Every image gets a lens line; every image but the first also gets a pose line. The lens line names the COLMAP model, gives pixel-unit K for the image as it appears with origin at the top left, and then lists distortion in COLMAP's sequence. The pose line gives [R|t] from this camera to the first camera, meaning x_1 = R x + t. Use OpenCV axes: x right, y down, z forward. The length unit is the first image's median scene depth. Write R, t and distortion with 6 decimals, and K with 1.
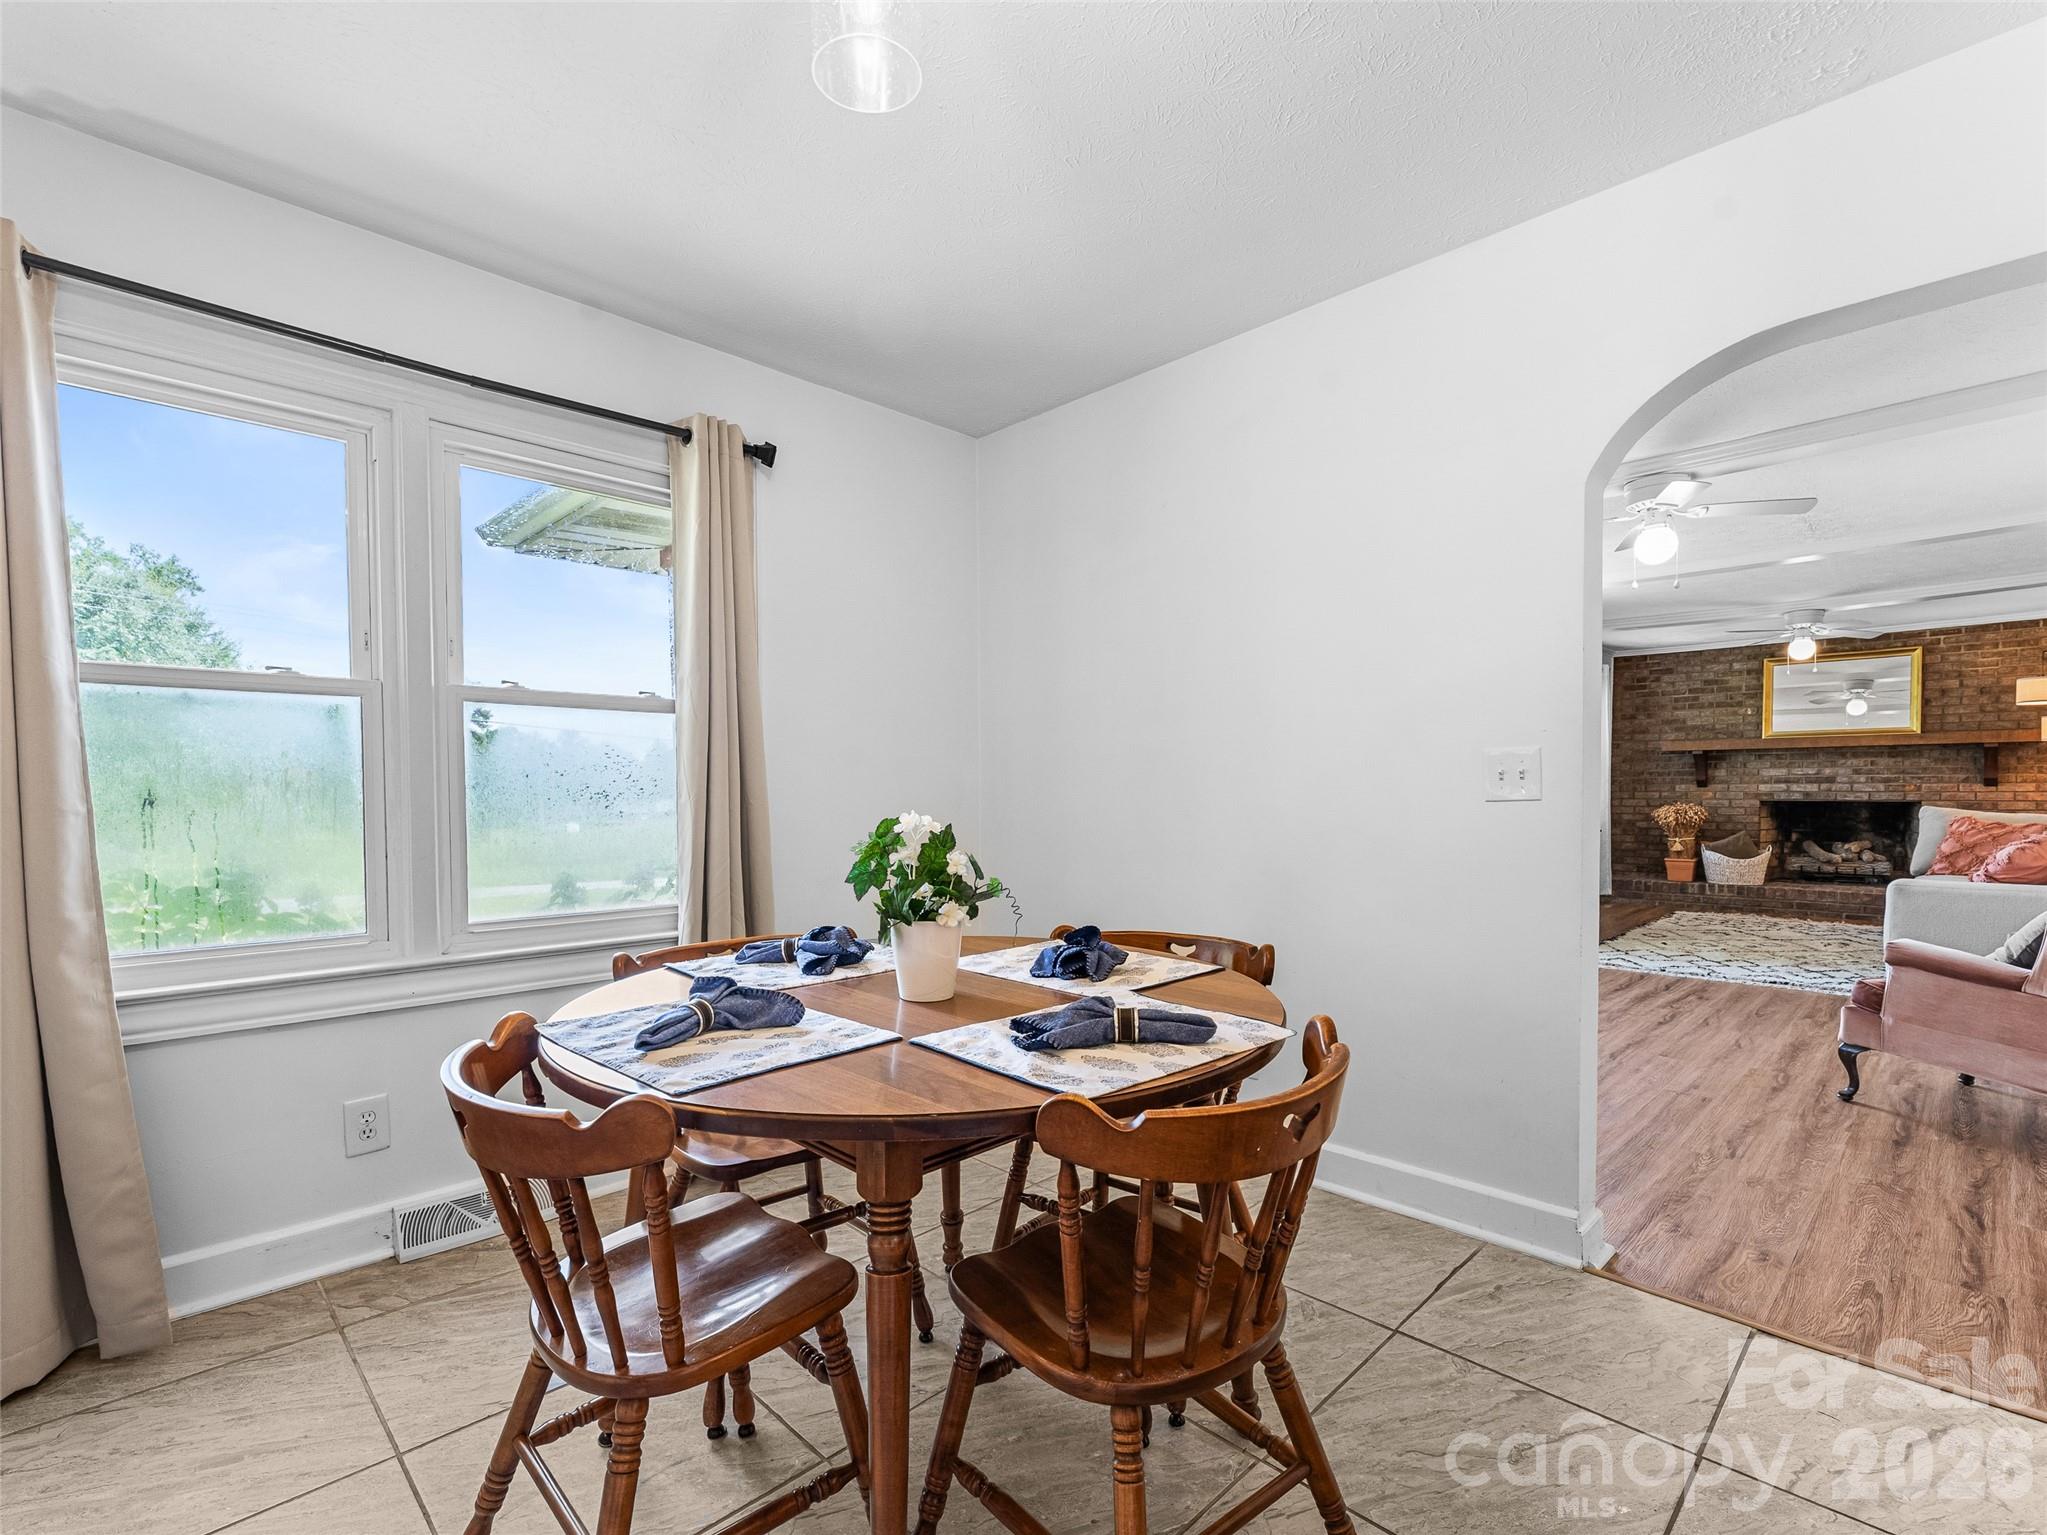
lens RADIAL K [[949.3, 0, 1020.4], [0, 949.3, 812.5], [0, 0, 1]] dist [-0.000825, 0.000196]
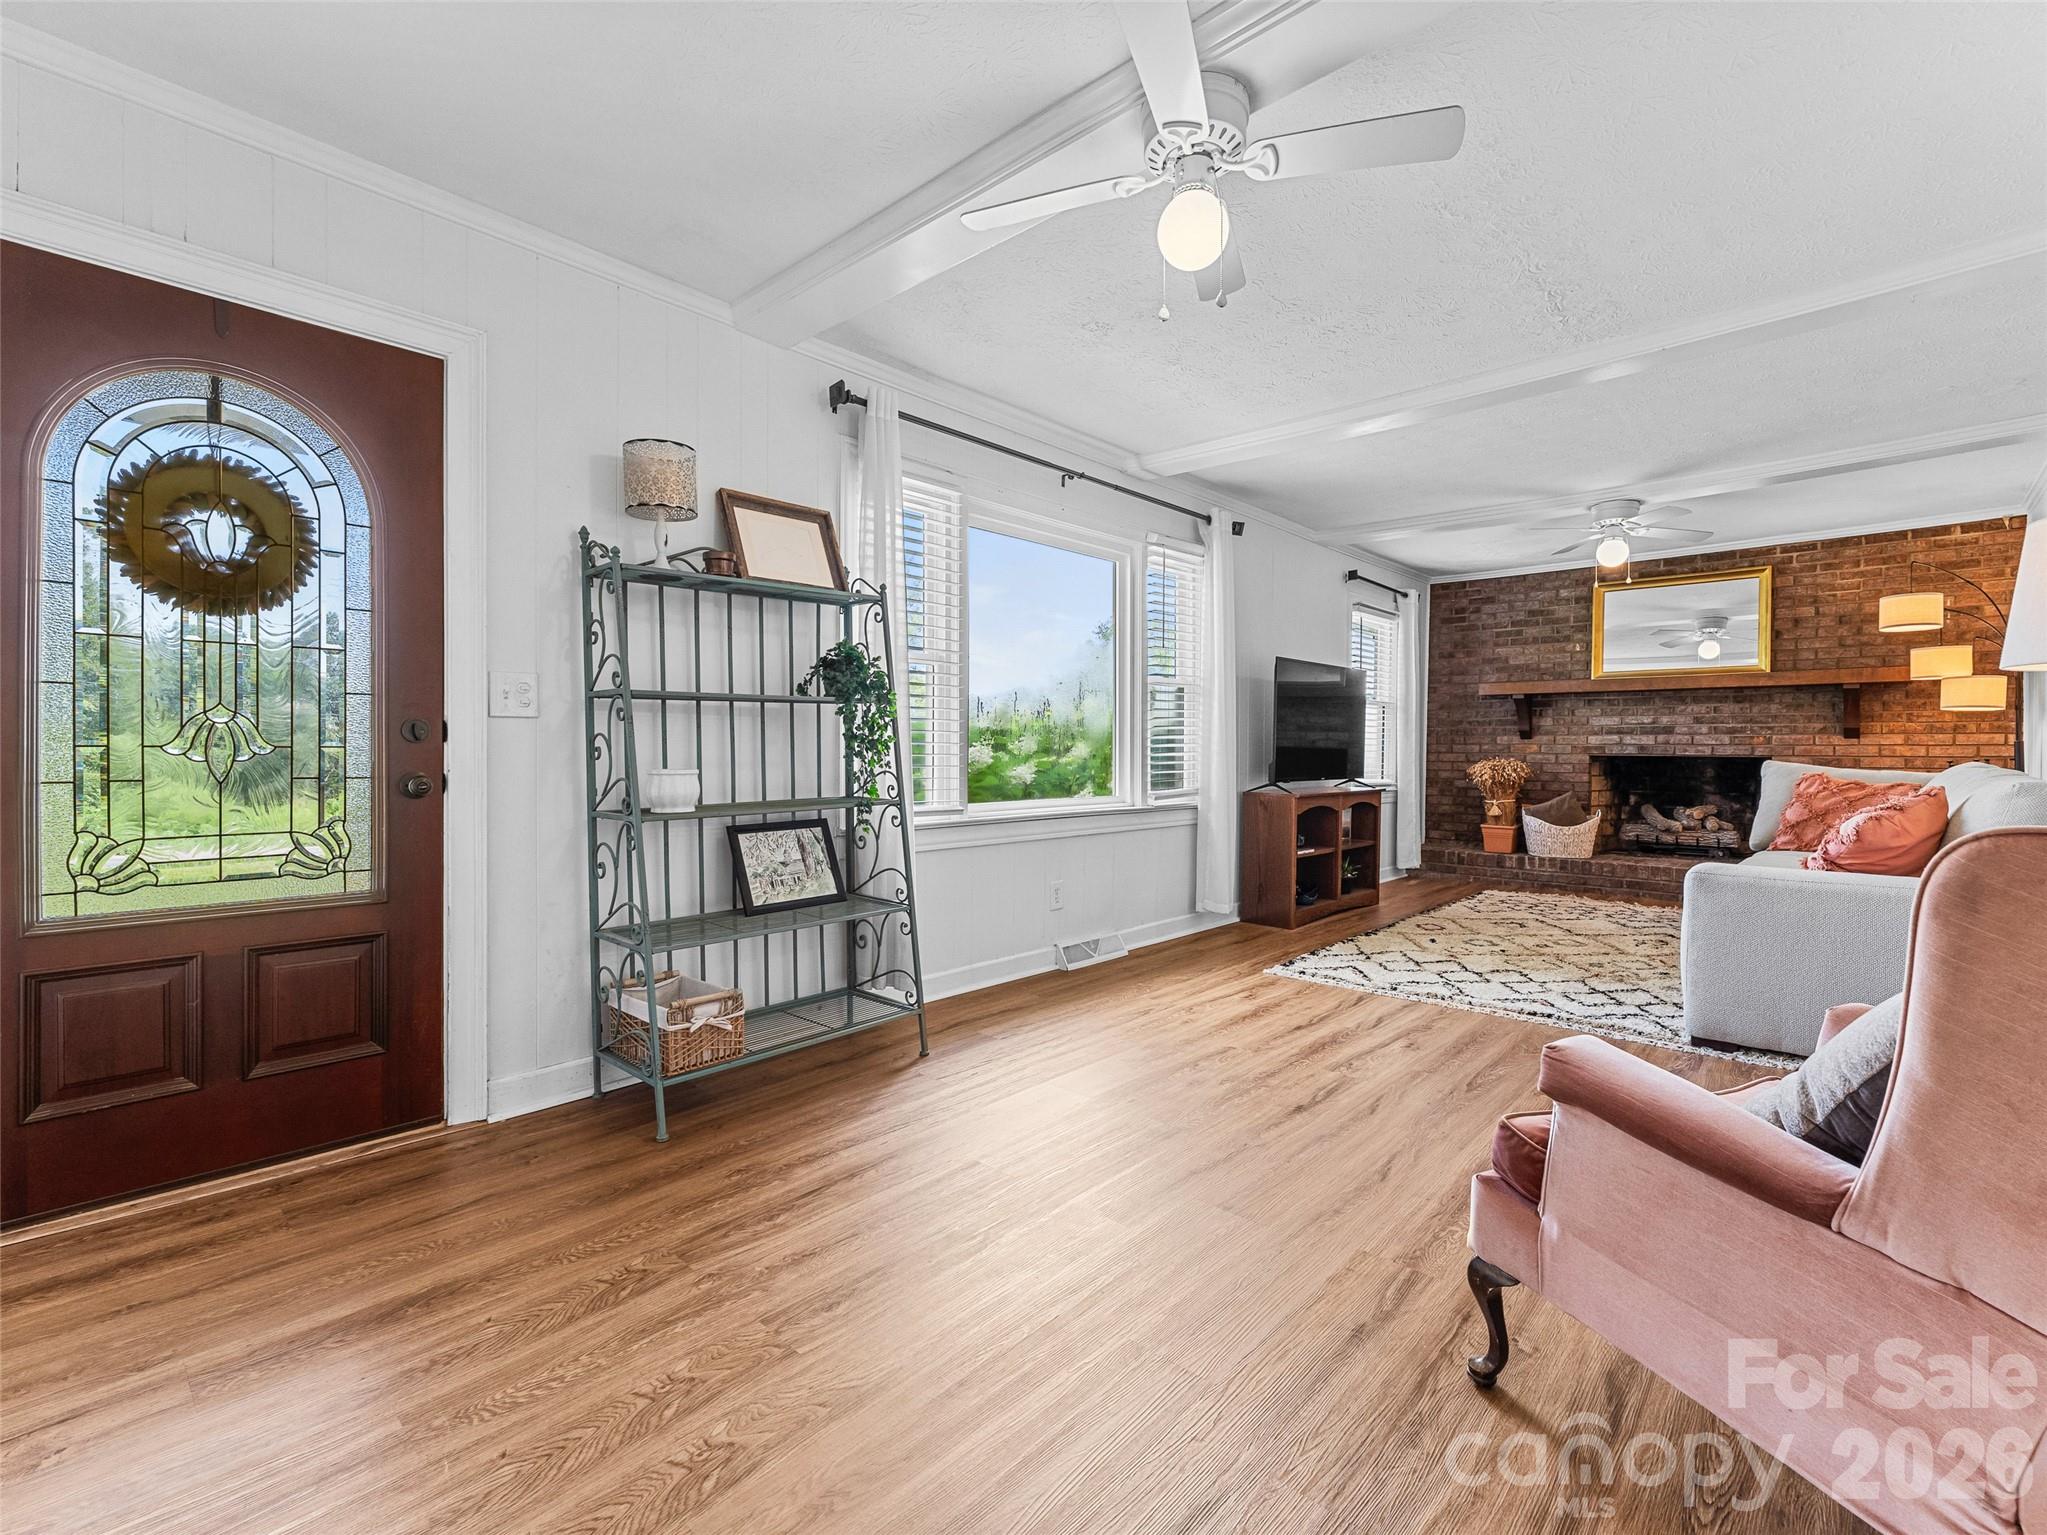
lens RADIAL K [[920.5, 0, 1026.1], [0, 920.5, 758.7], [0, 0, 1]] dist [-0.001680, -0.000464]
pose [[0.998600, 0.010197, 0.051912, 0.280412], [-0.009422, 0.999841, -0.015148, 0.007906], [-0.052058, 0.014638, 0.998537, 0.255857]]
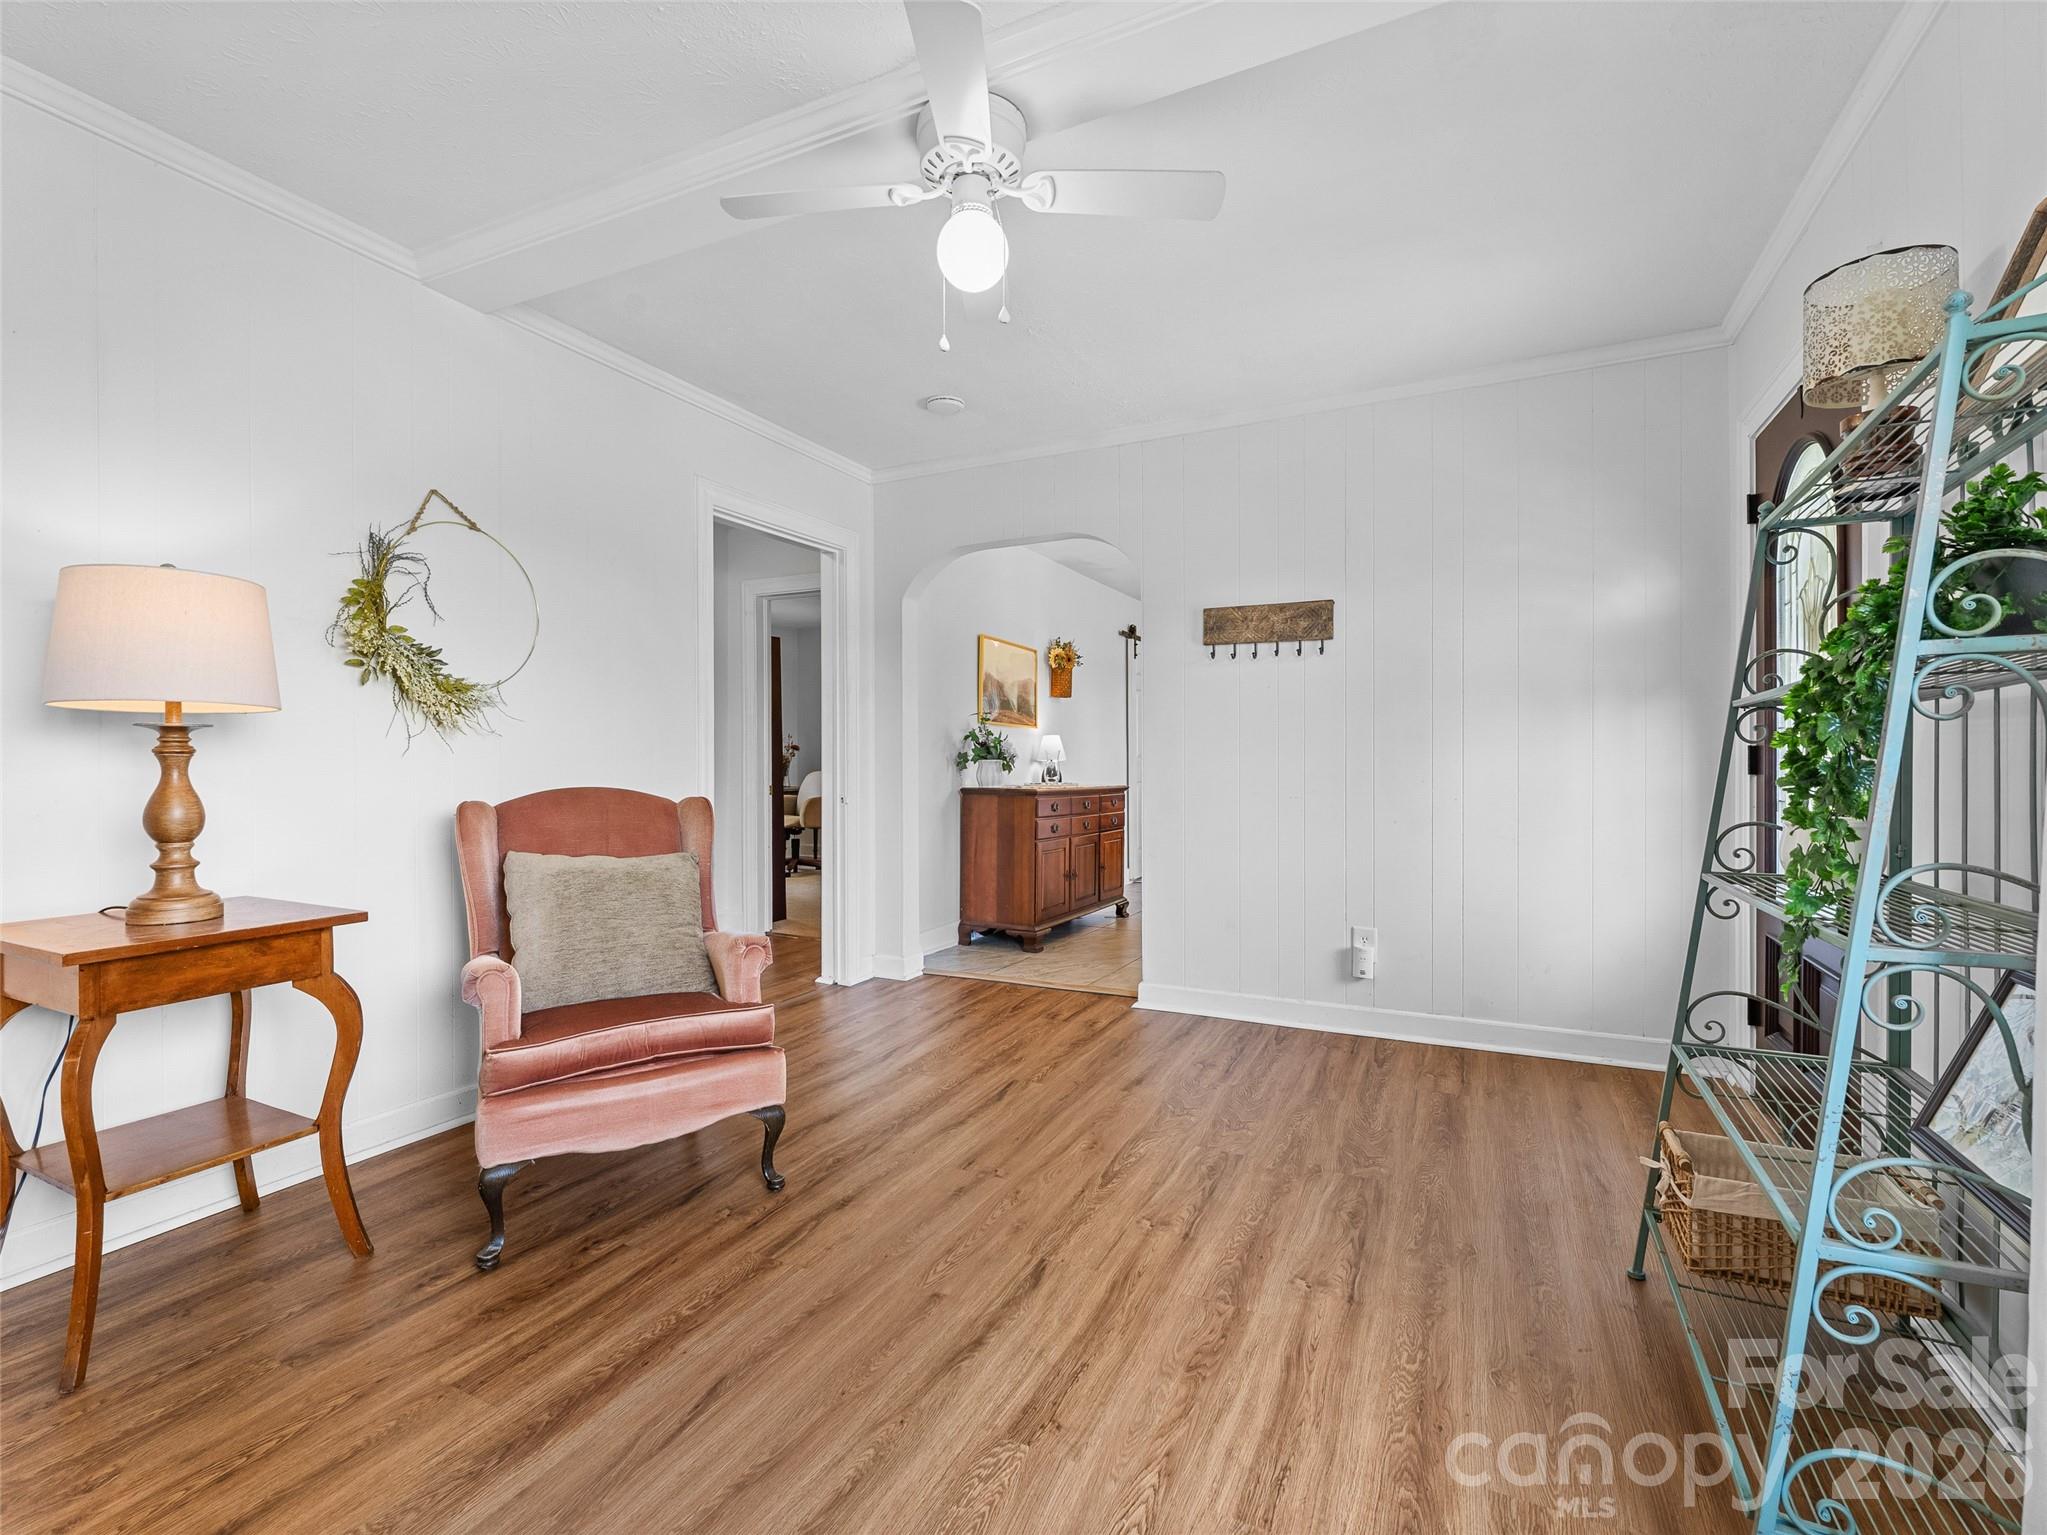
lens RADIAL K [[920.5, 0, 1026.1], [0, 920.5, 758.7], [0, 0, 1]] dist [-0.001680, -0.000464]
pose [[-0.941911, 0.008727, -0.335749, 0.411423], [0.000150, 0.999673, 0.025565, -0.013341], [0.335862, 0.024029, -0.941605, 0.754500]]
